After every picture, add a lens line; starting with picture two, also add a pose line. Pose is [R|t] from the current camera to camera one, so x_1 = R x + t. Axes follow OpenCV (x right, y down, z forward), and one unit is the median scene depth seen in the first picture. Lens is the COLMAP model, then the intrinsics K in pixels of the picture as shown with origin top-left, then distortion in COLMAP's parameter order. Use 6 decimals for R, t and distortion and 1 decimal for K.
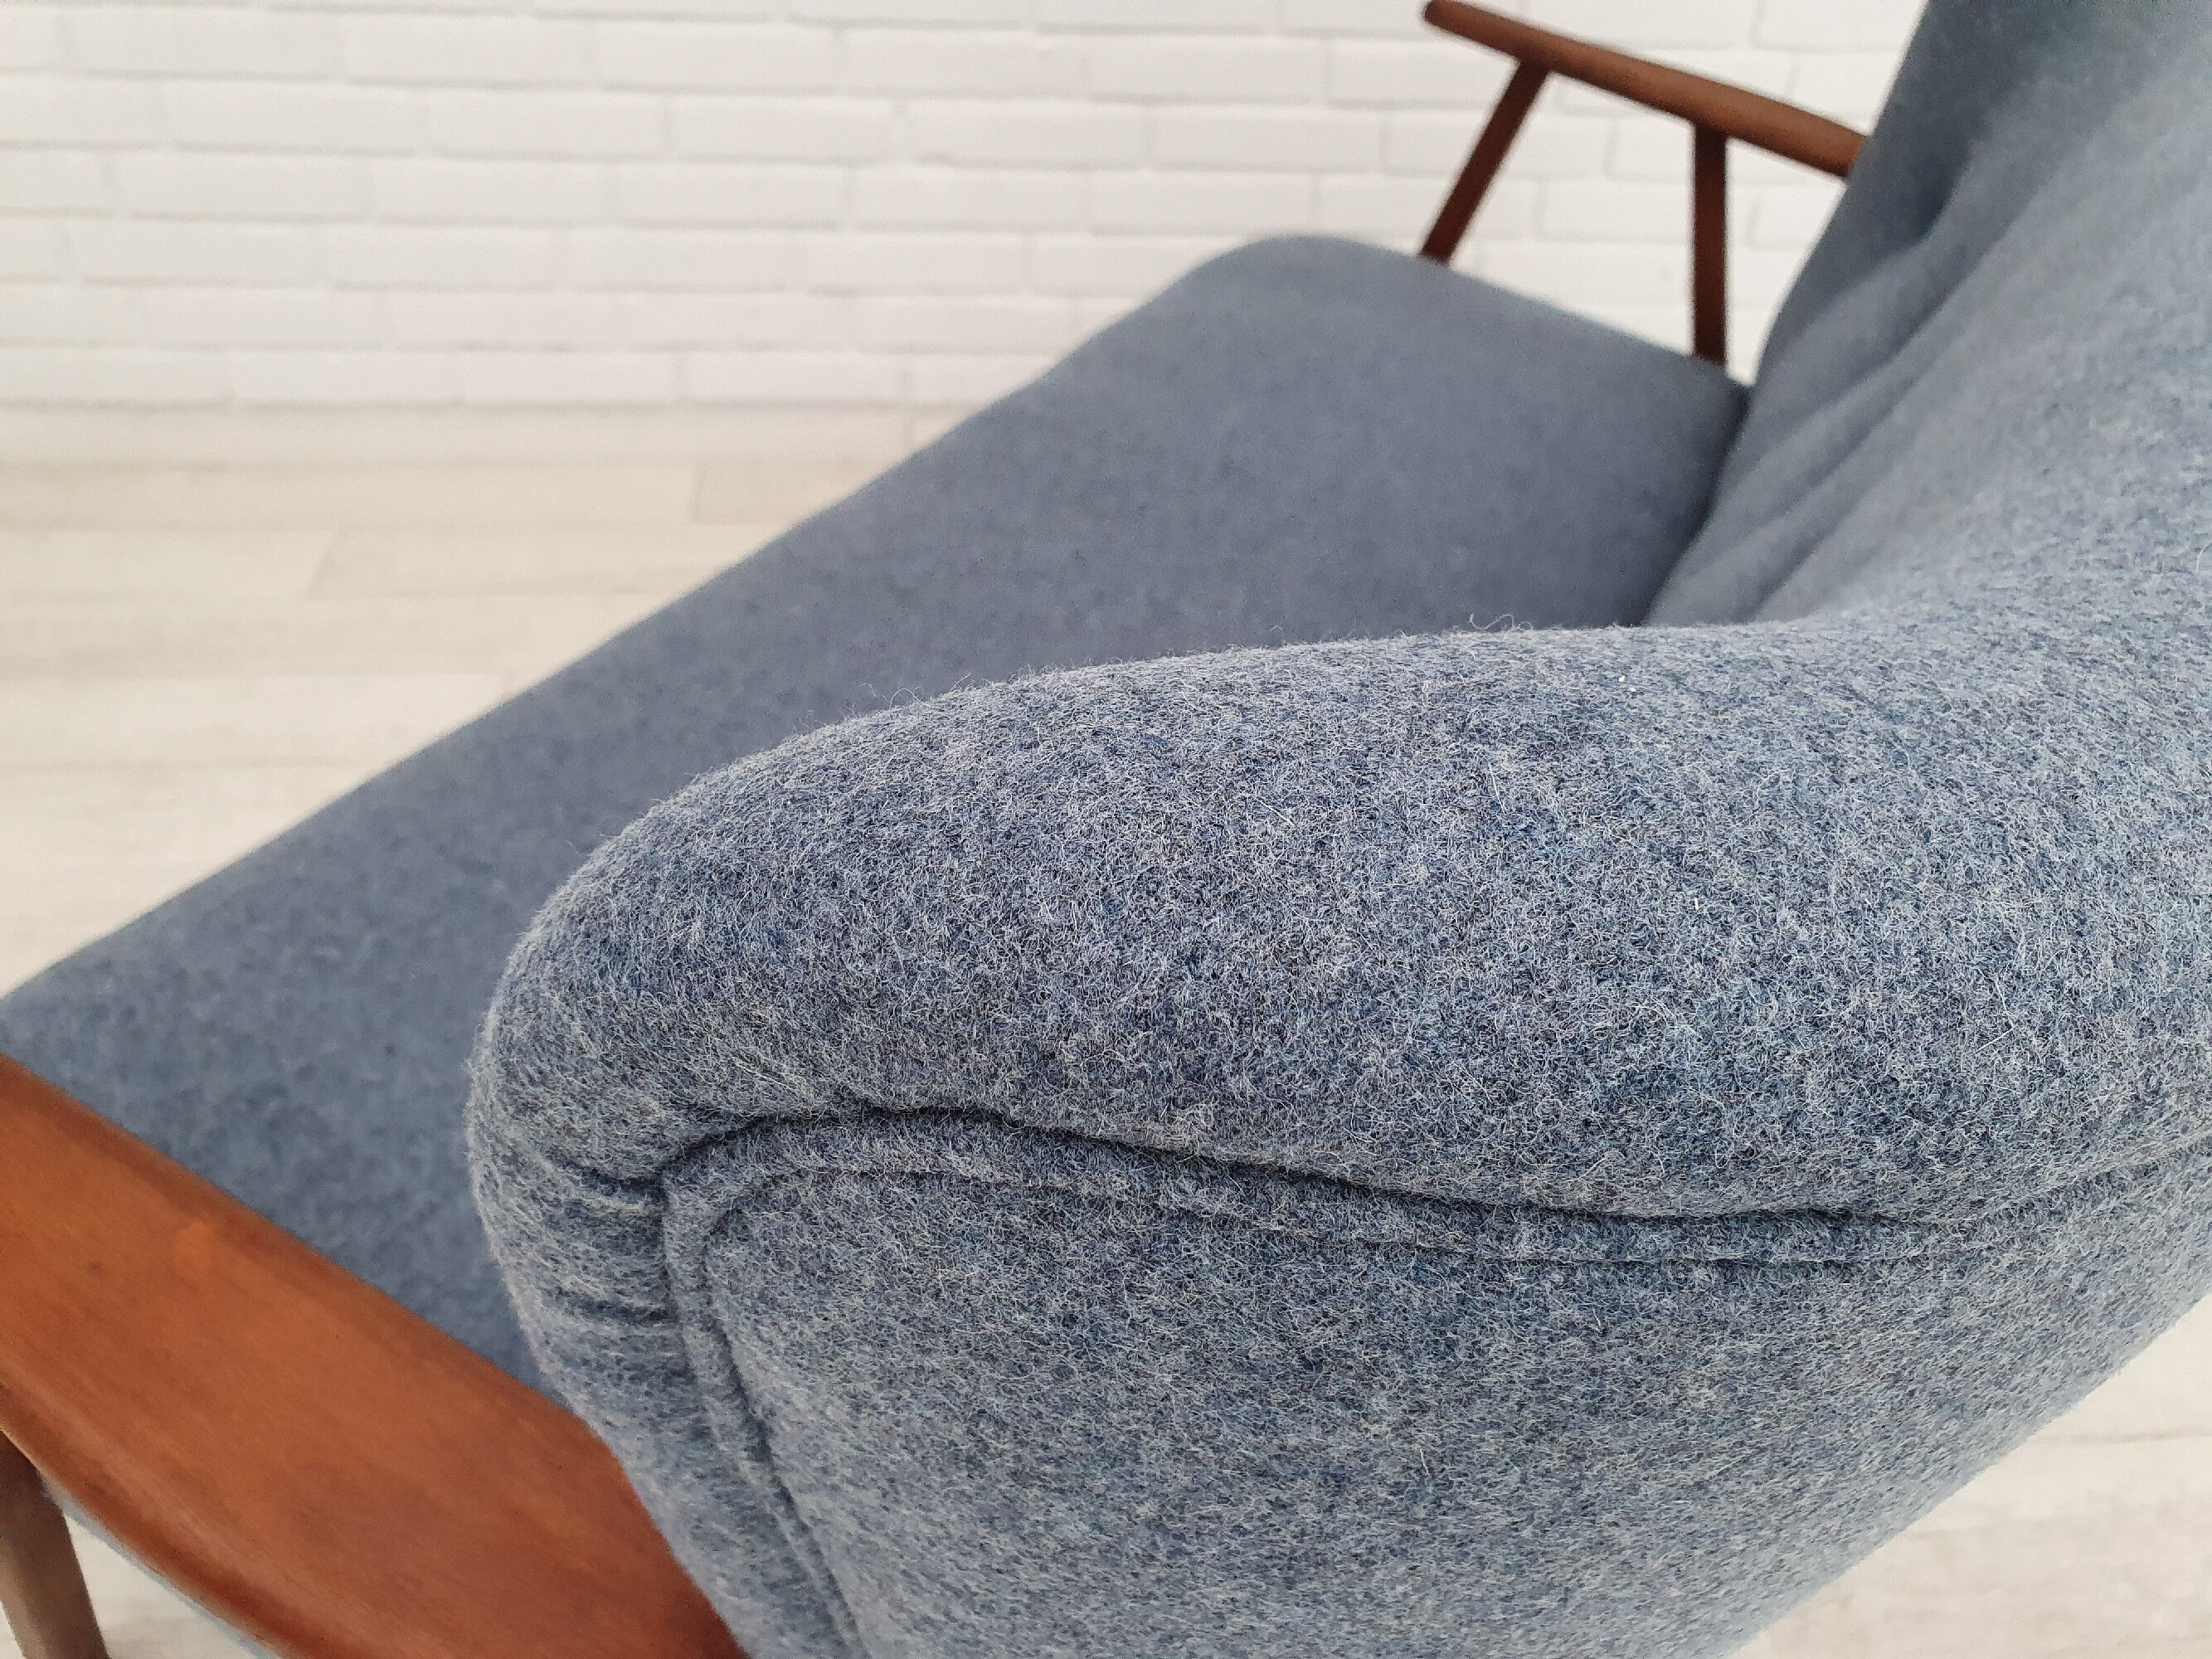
lens RADIAL K [[1739.3, 0, 1100.5], [0, 1739.3, 857.1], [0, 0, 1]] dist [-0.010716, 0.042167]
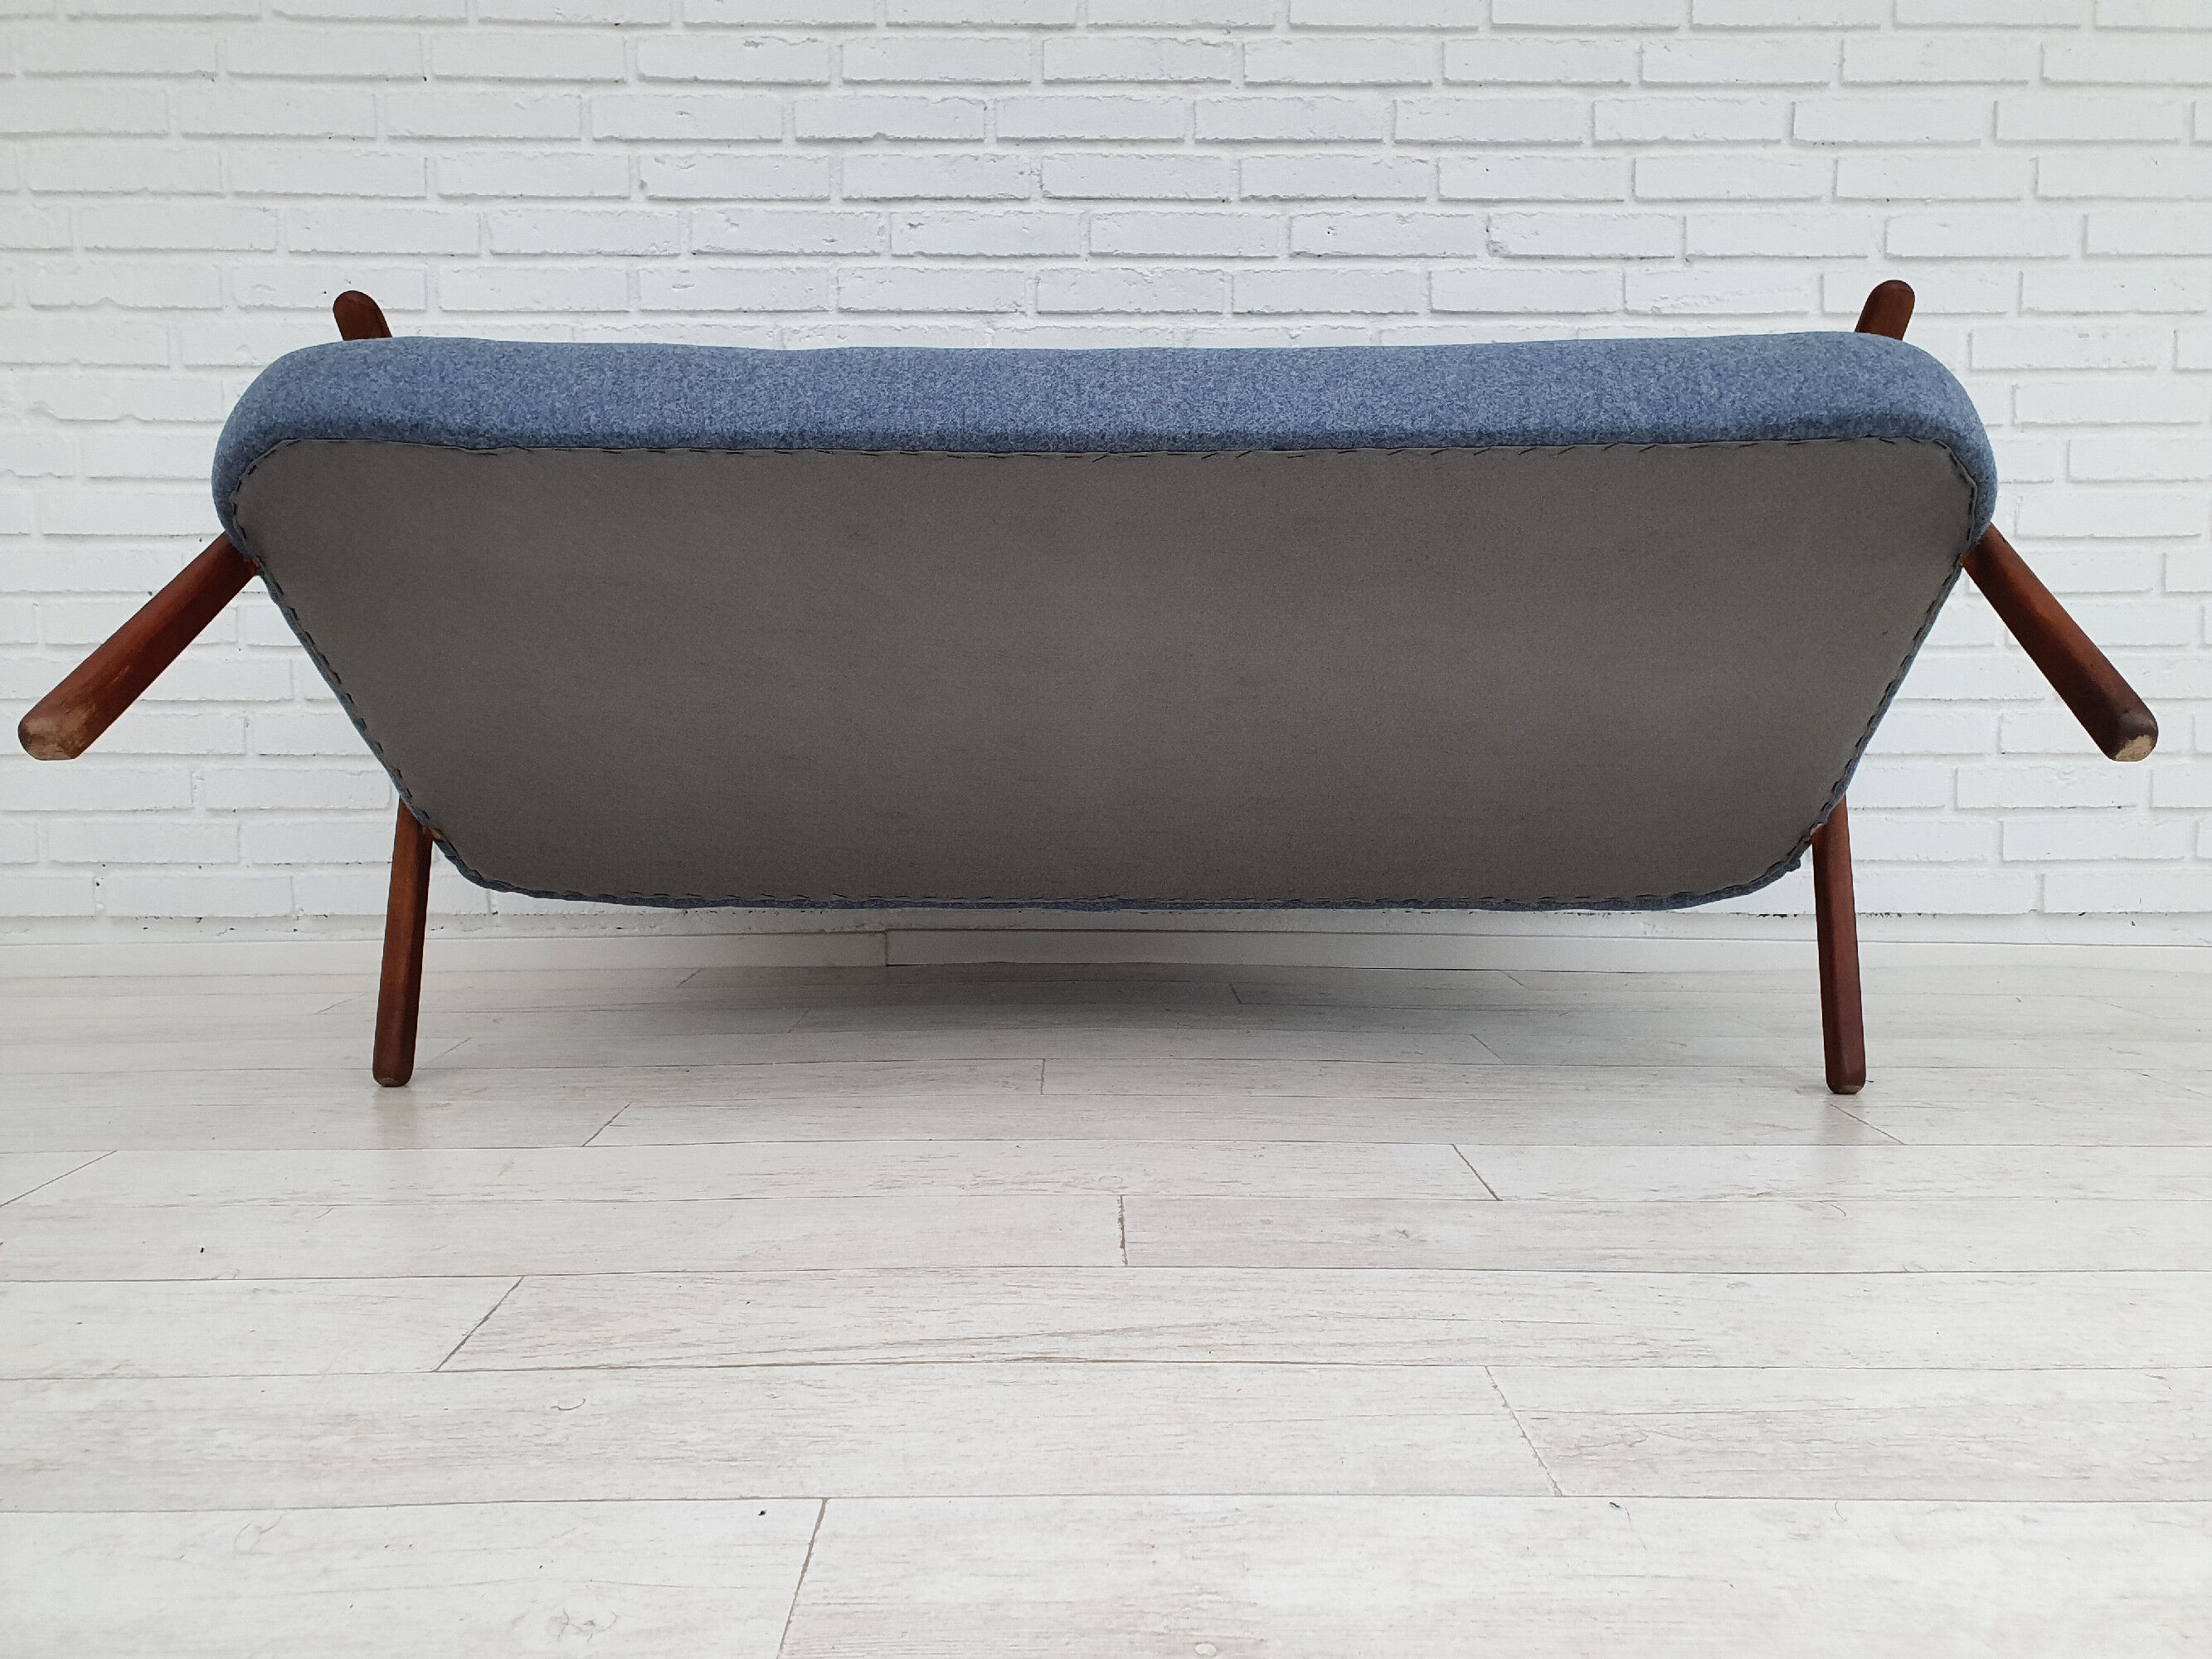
lens RADIAL K [[1739.3, 0, 1115.5], [0, 1739.3, 832.1], [0, 0, 1]] dist [-0.010716, 0.042167]
pose [[0.996702, -0.038179, -0.071605, 0.625616], [-0.008113, 0.831099, -0.556065, 1.642541], [0.080741, 0.554812, 0.828049, 0.295473]]
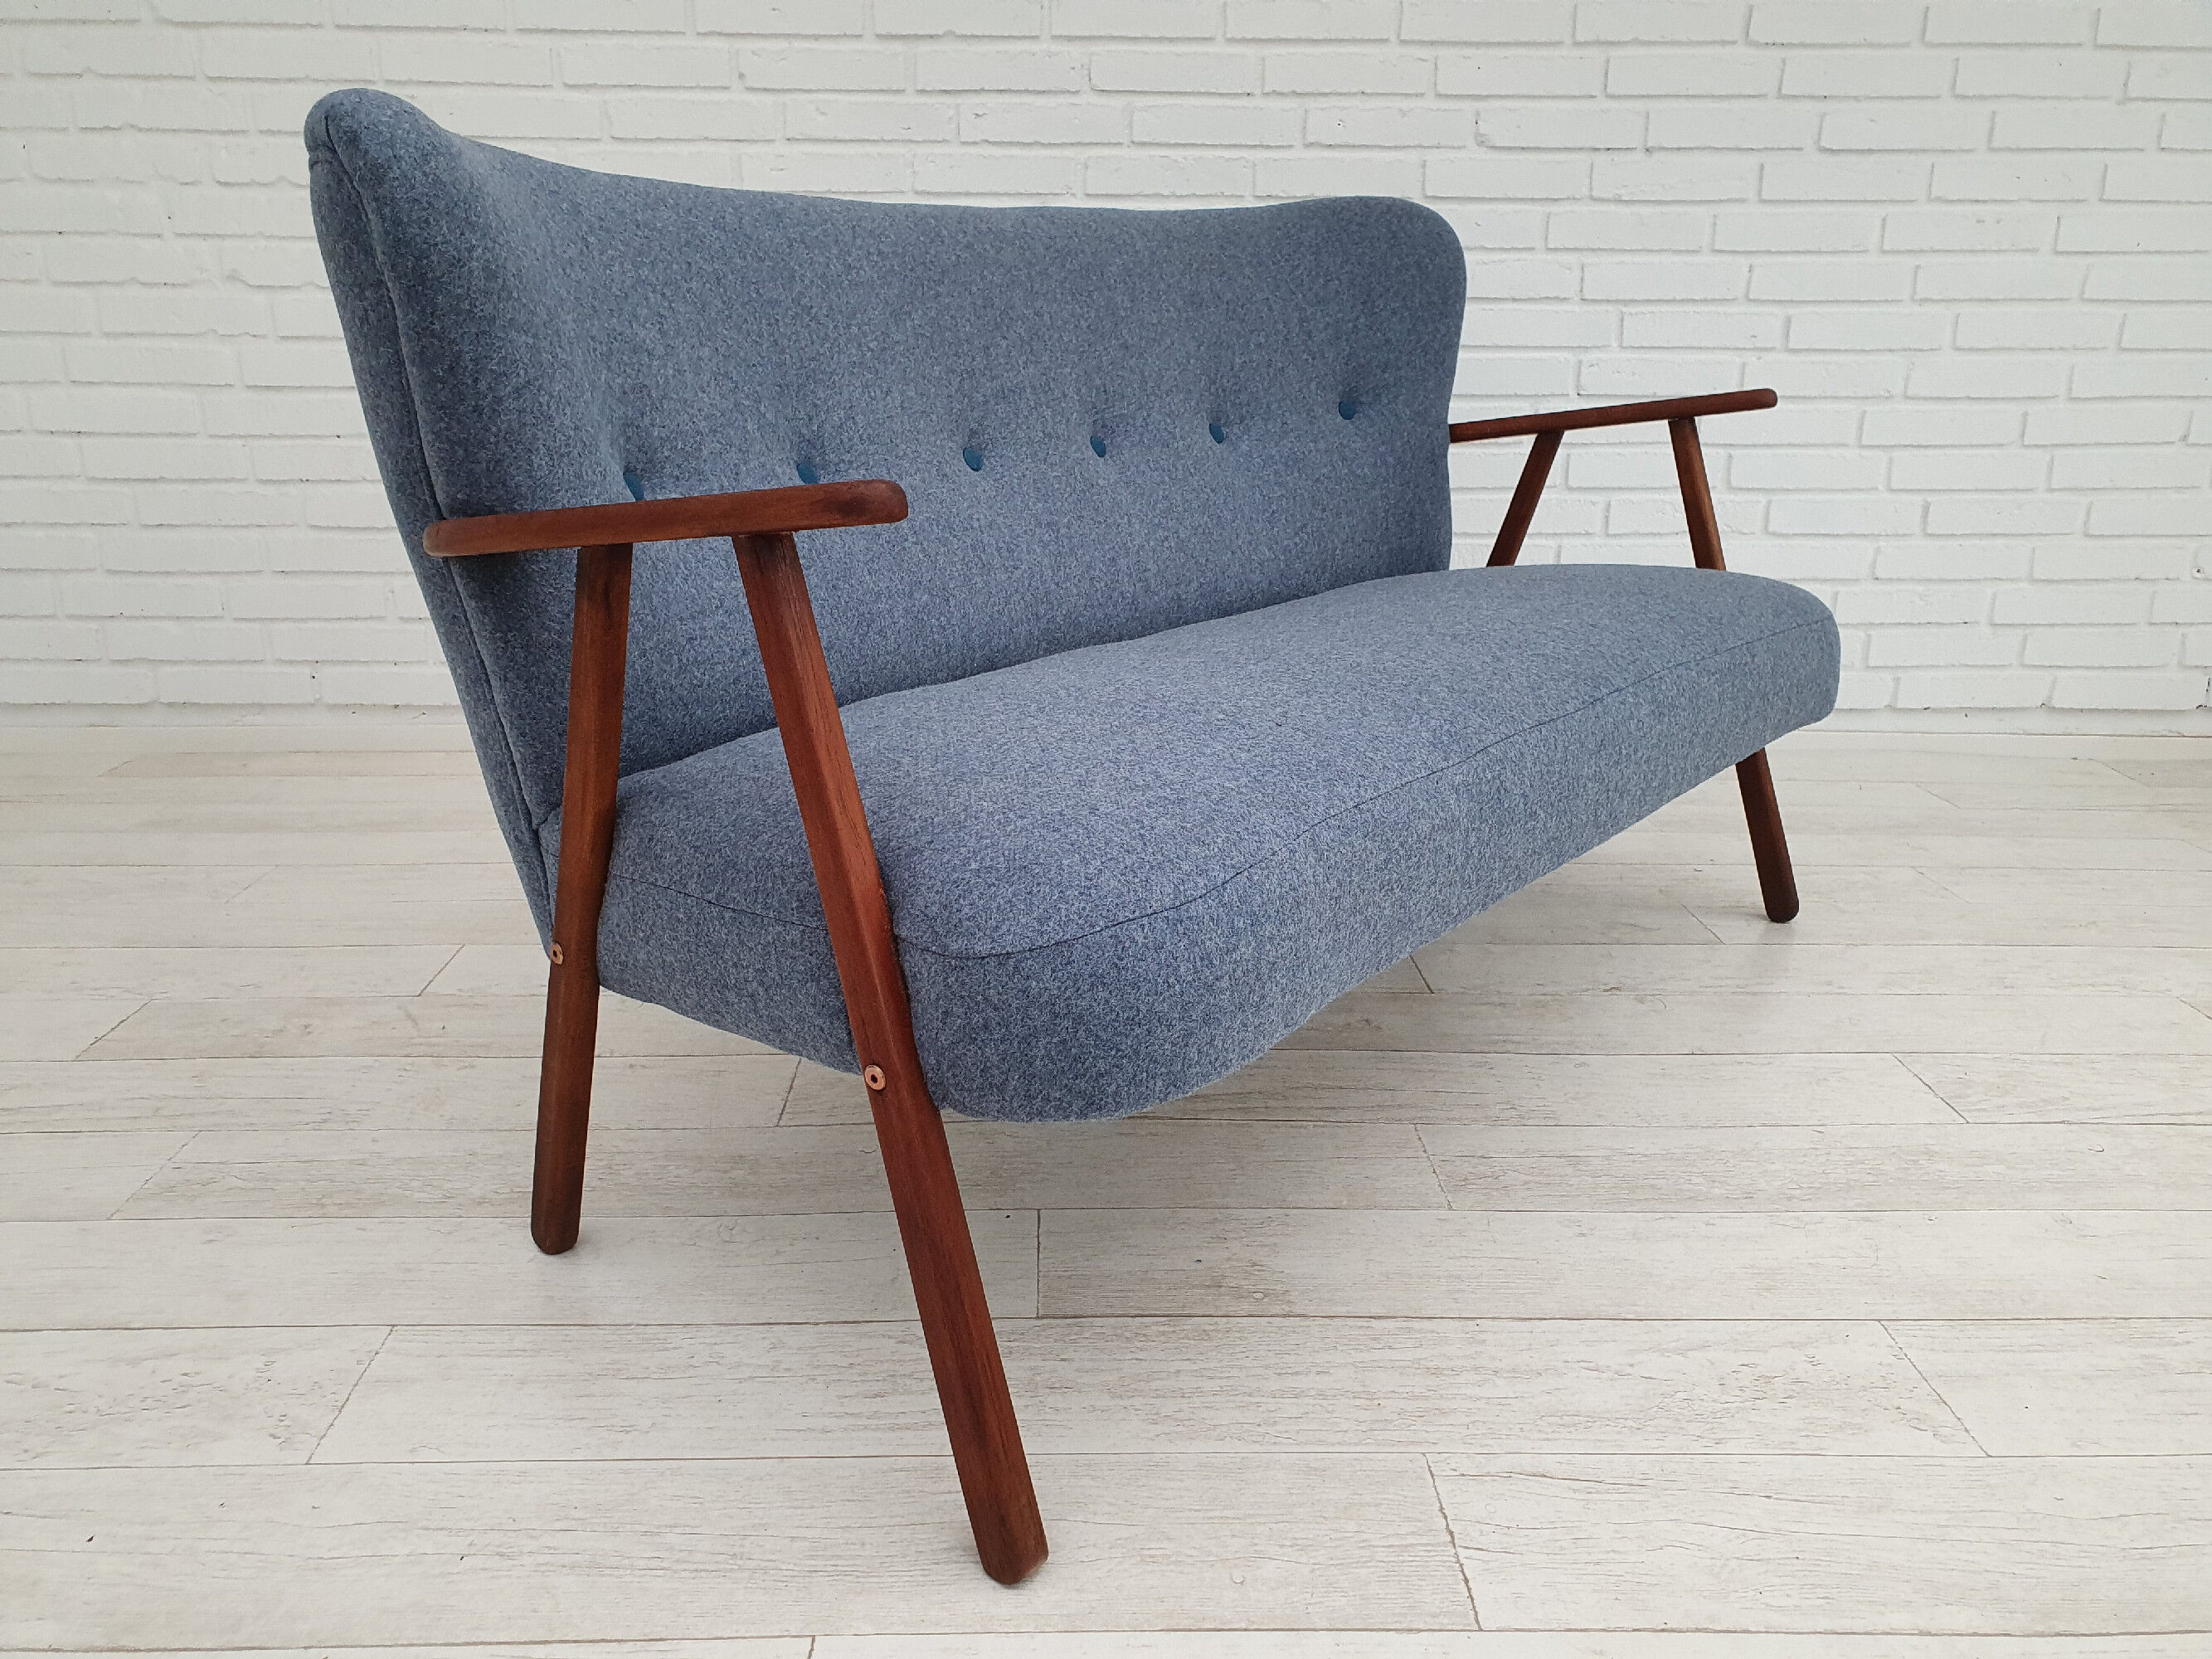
lens RADIAL K [[1739.3, 0, 1108.8], [0, 1739.3, 848.4], [0, 0, 1]] dist [-0.010716, 0.042167]
pose [[0.997704, -0.016472, -0.065686, 0.510314], [-0.008140, 0.933762, -0.357803, 1.744527], [0.067229, 0.357516, 0.931484, -1.193765]]
